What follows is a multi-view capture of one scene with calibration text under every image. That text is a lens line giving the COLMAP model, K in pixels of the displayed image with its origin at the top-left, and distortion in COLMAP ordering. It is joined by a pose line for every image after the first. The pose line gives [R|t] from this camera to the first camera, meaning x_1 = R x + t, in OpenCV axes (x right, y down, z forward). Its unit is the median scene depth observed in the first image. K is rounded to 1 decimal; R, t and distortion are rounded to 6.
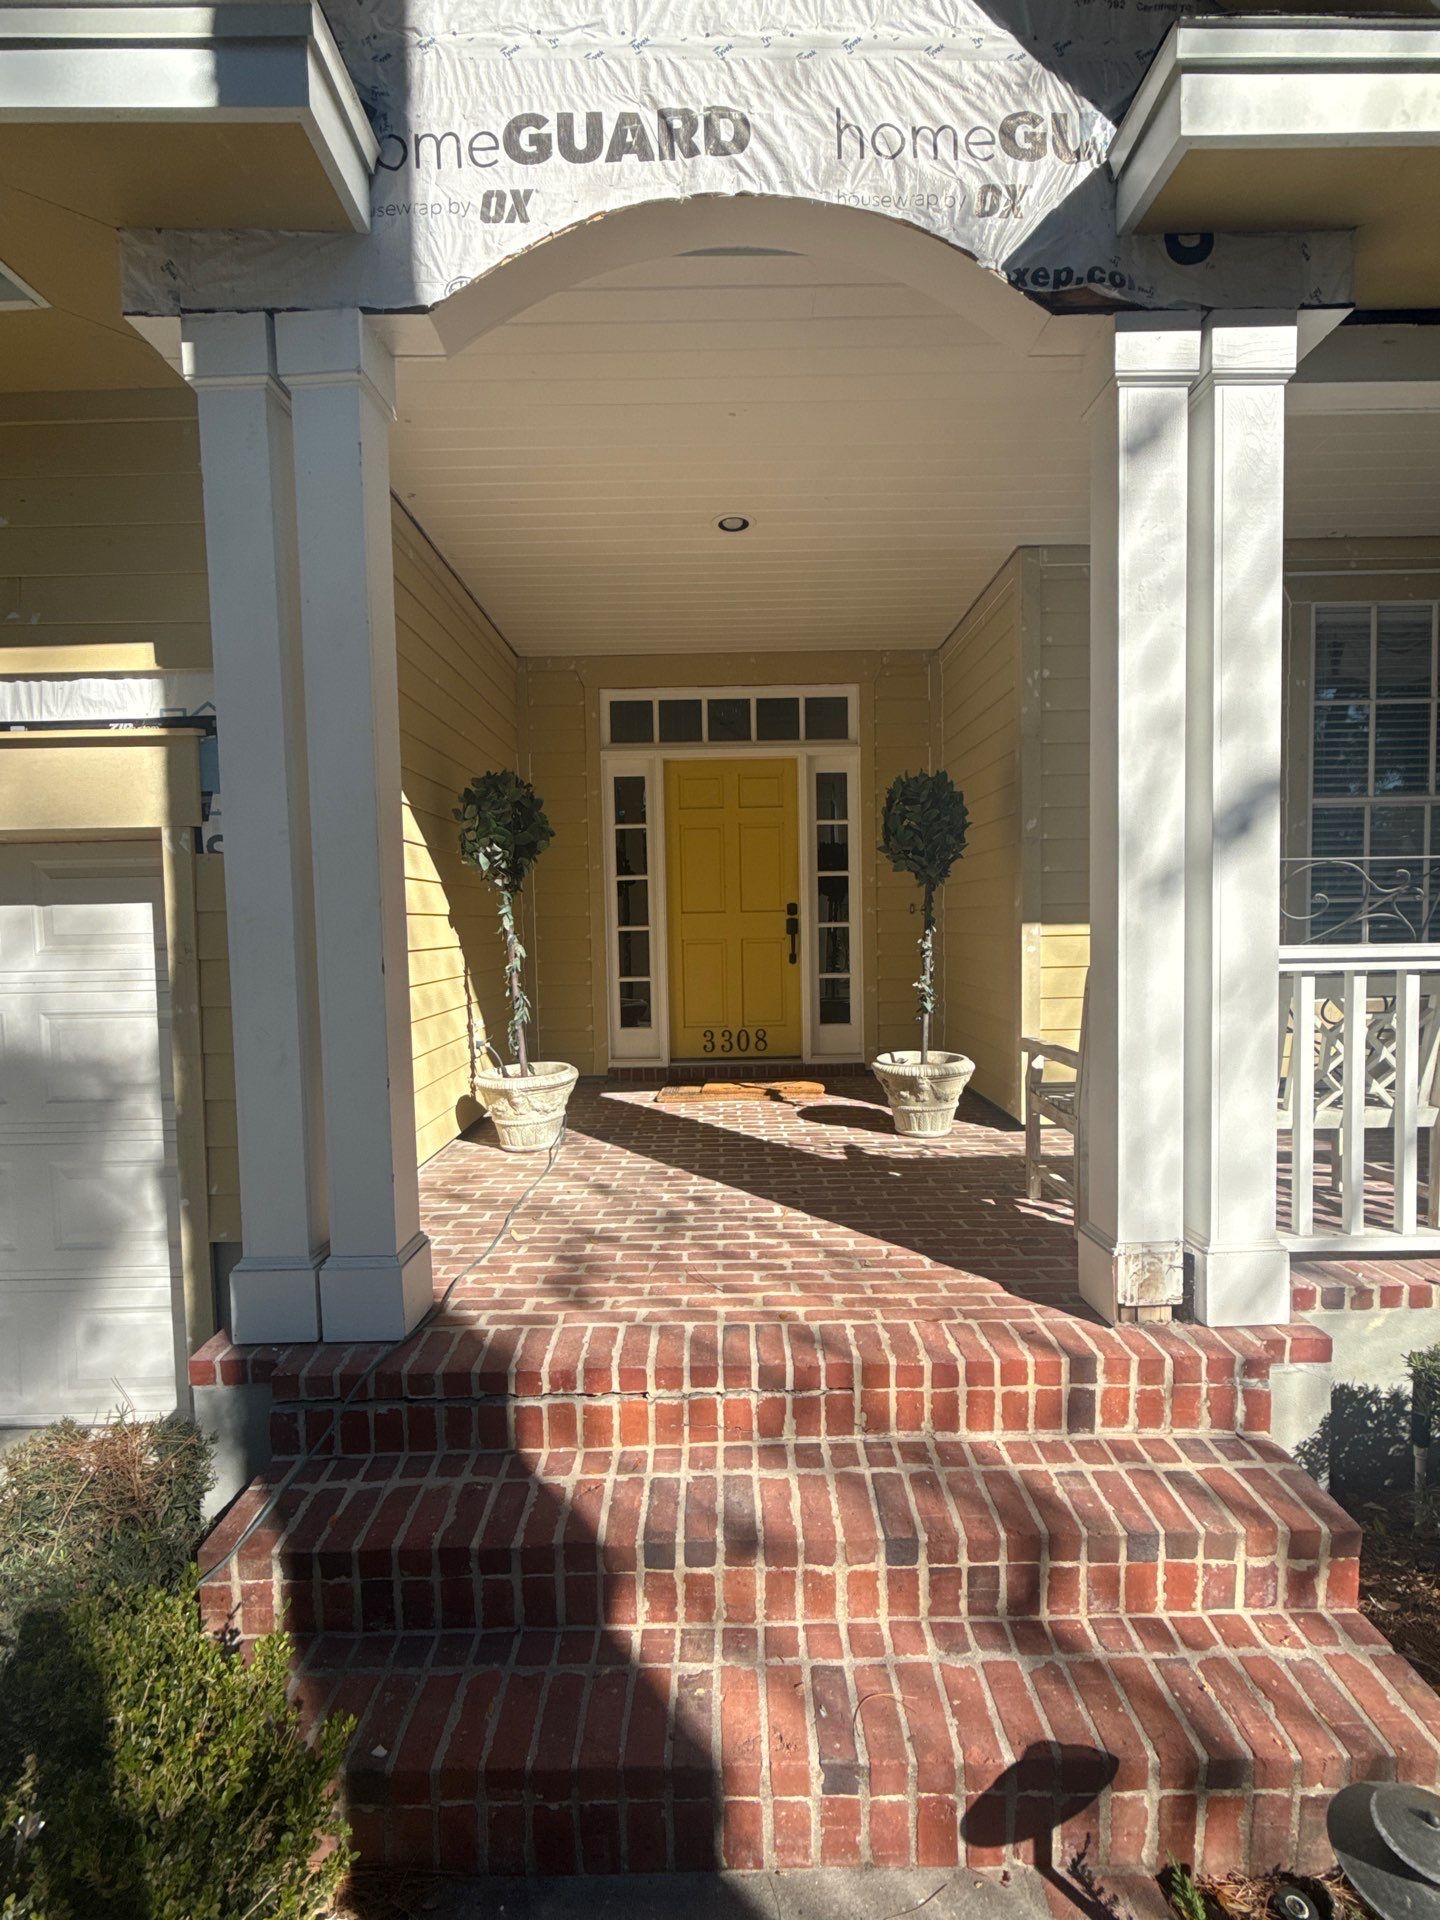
lens RADIAL K [[902.1, 0, 716.1], [0, 902.1, 962.5], [0, 0, 1]] dist [0.001056, 0.000338]
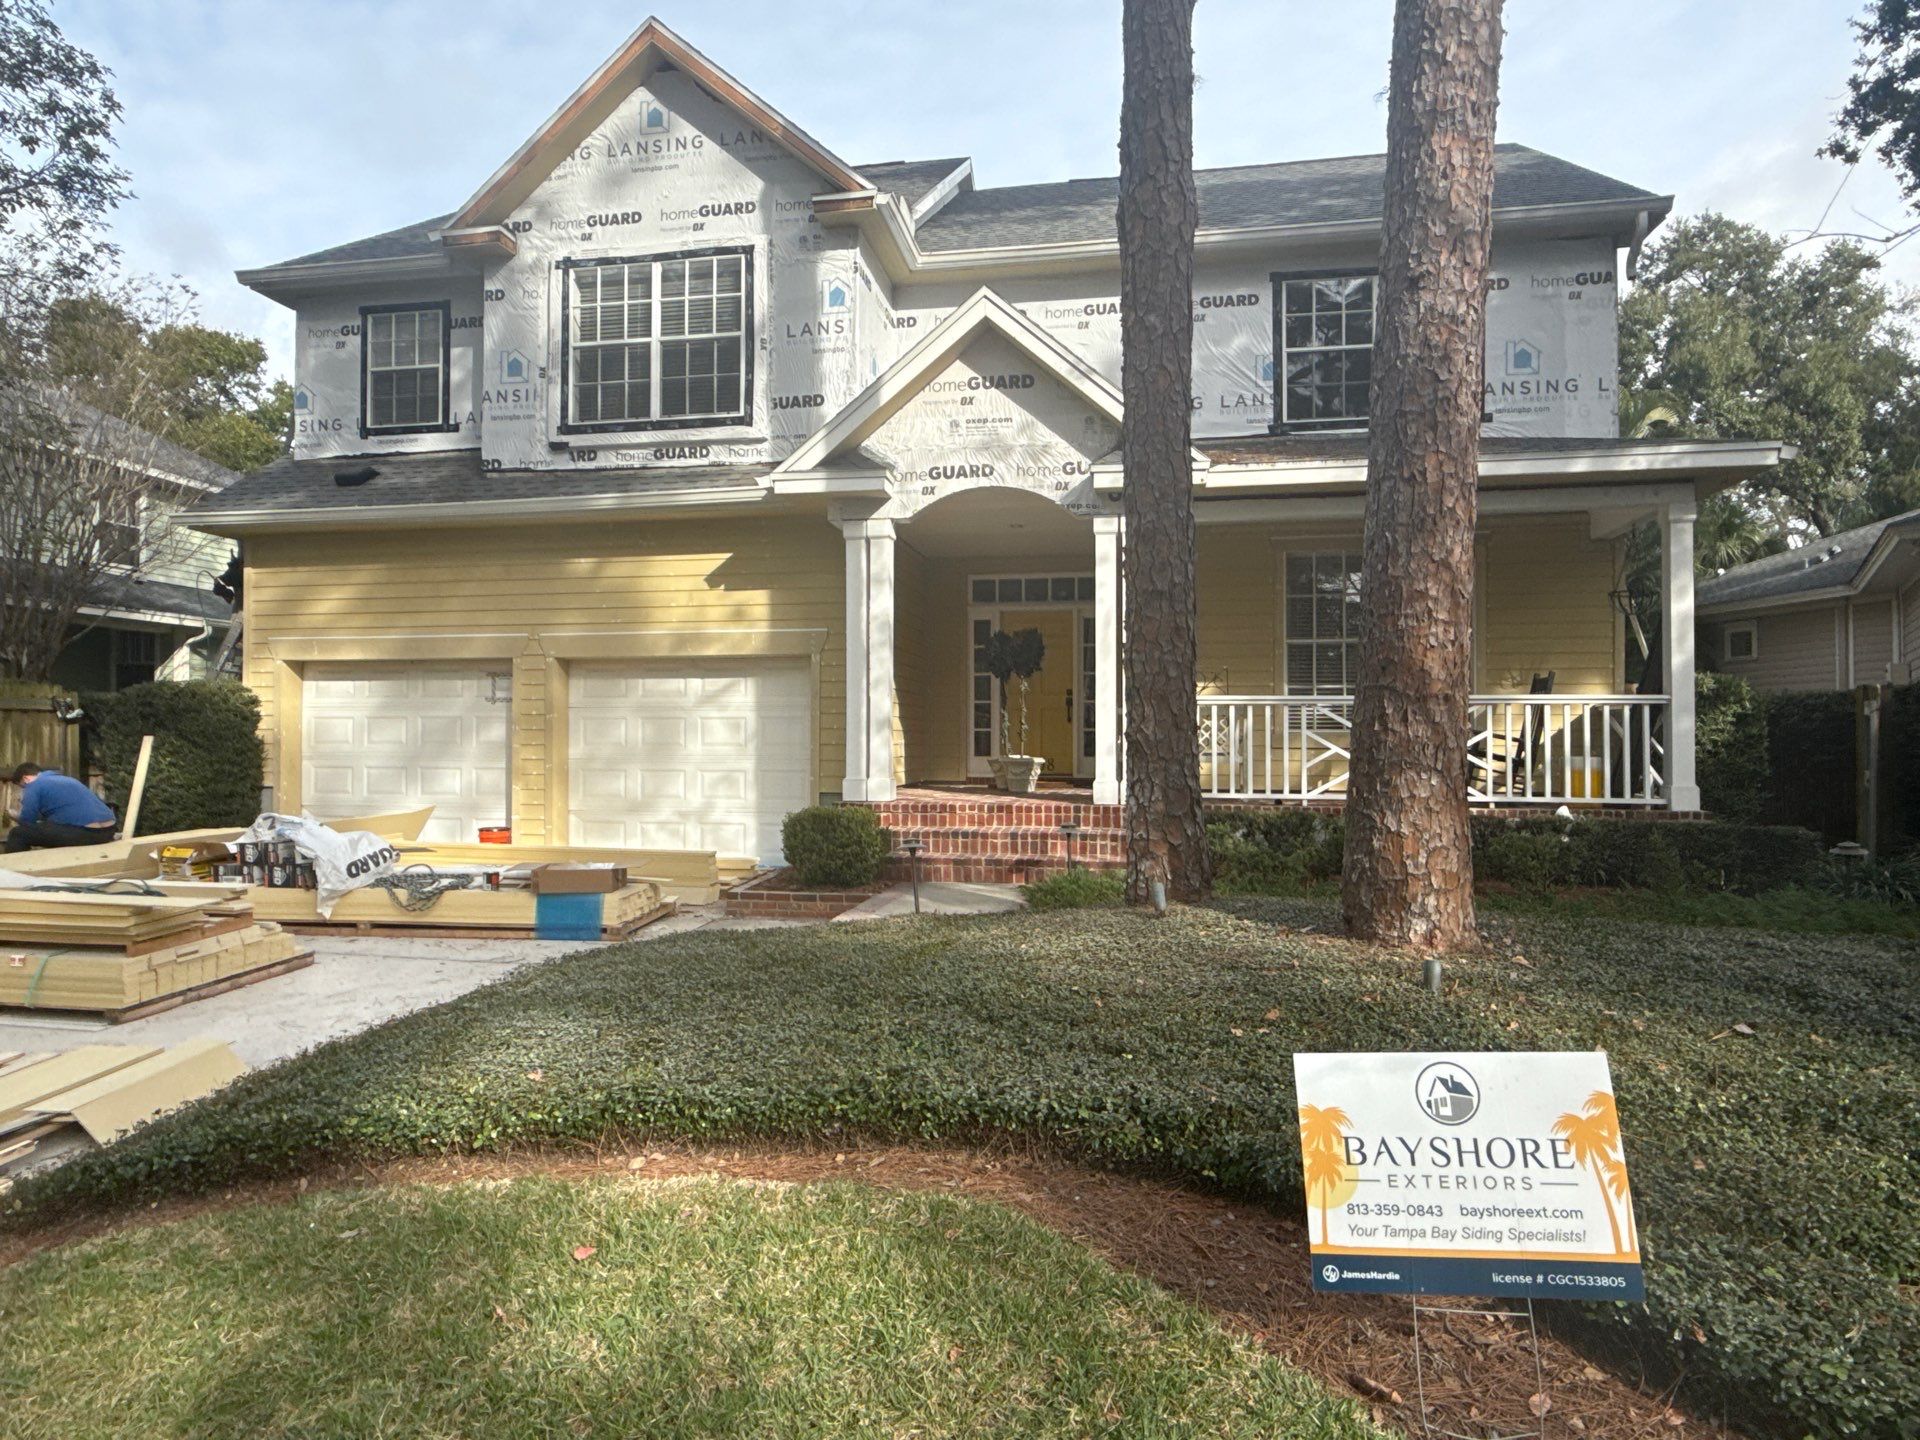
lens RADIAL K [[1107.2, 0, 960.0], [0, 1107.2, 720.0], [0, 0, 1]] dist [-0.005216, -0.000725]
pose [[0.985007, 0.019302, -0.171434, 0.699986], [-0.030018, 0.997739, -0.060137, 0.381306], [0.169885, 0.064381, 0.983359, -3.428067]]
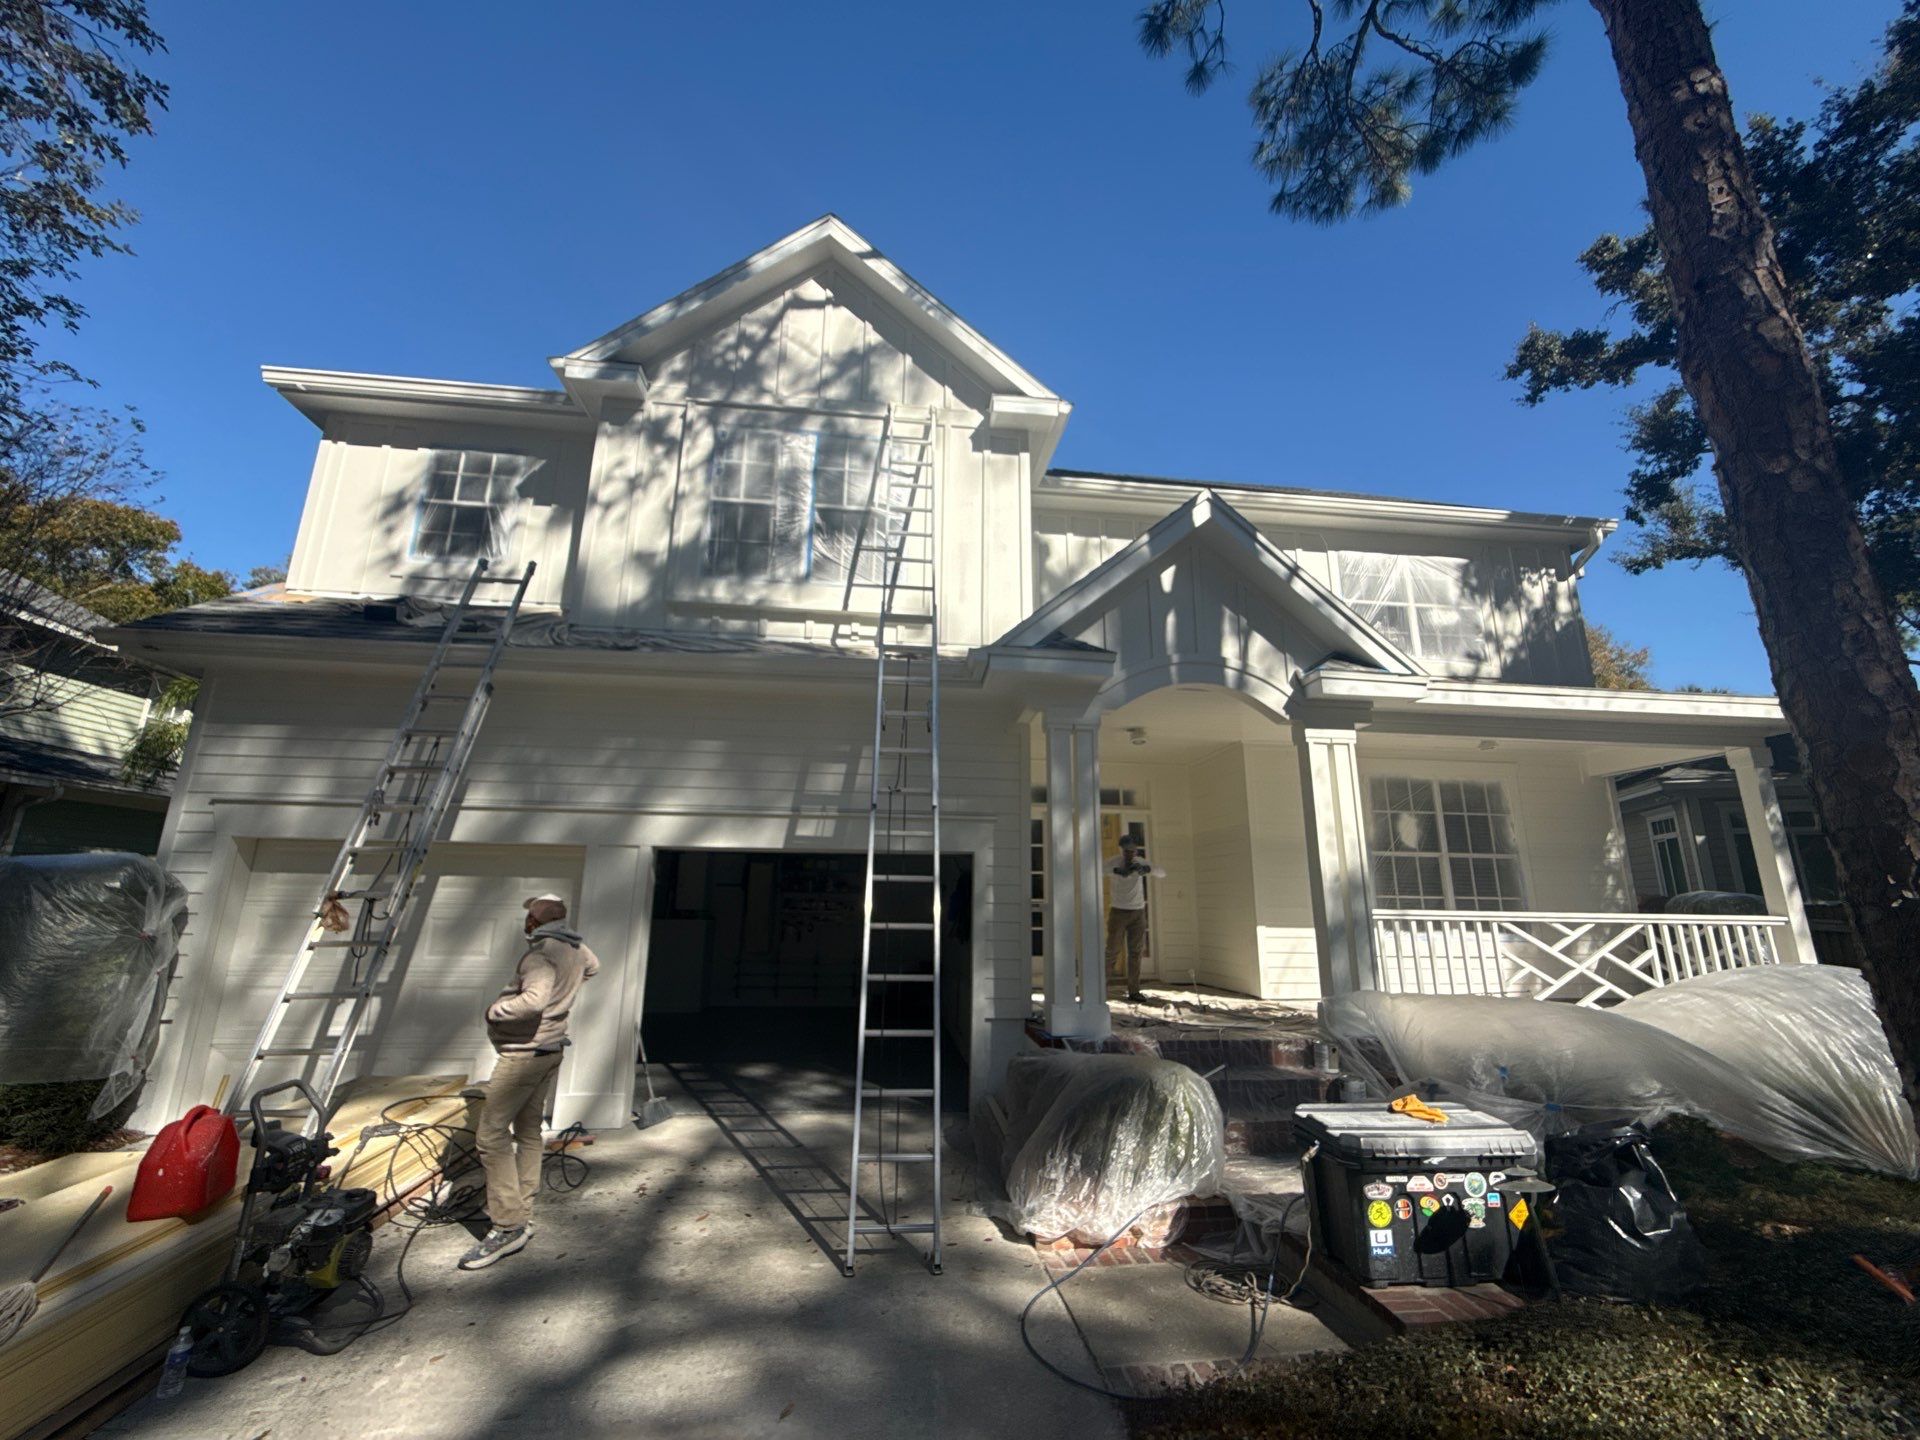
lens RADIAL K [[774.6, 0, 955.7], [0, 774.6, 721.2], [0, 0, 1]] dist [0.001941, 0.000368]
pose [[0.992619, 0.061156, 0.104727, -1.250851], [-0.028973, 0.958122, -0.284891, 0.186936], [-0.117764, 0.279754, 0.952822, -1.740887]]
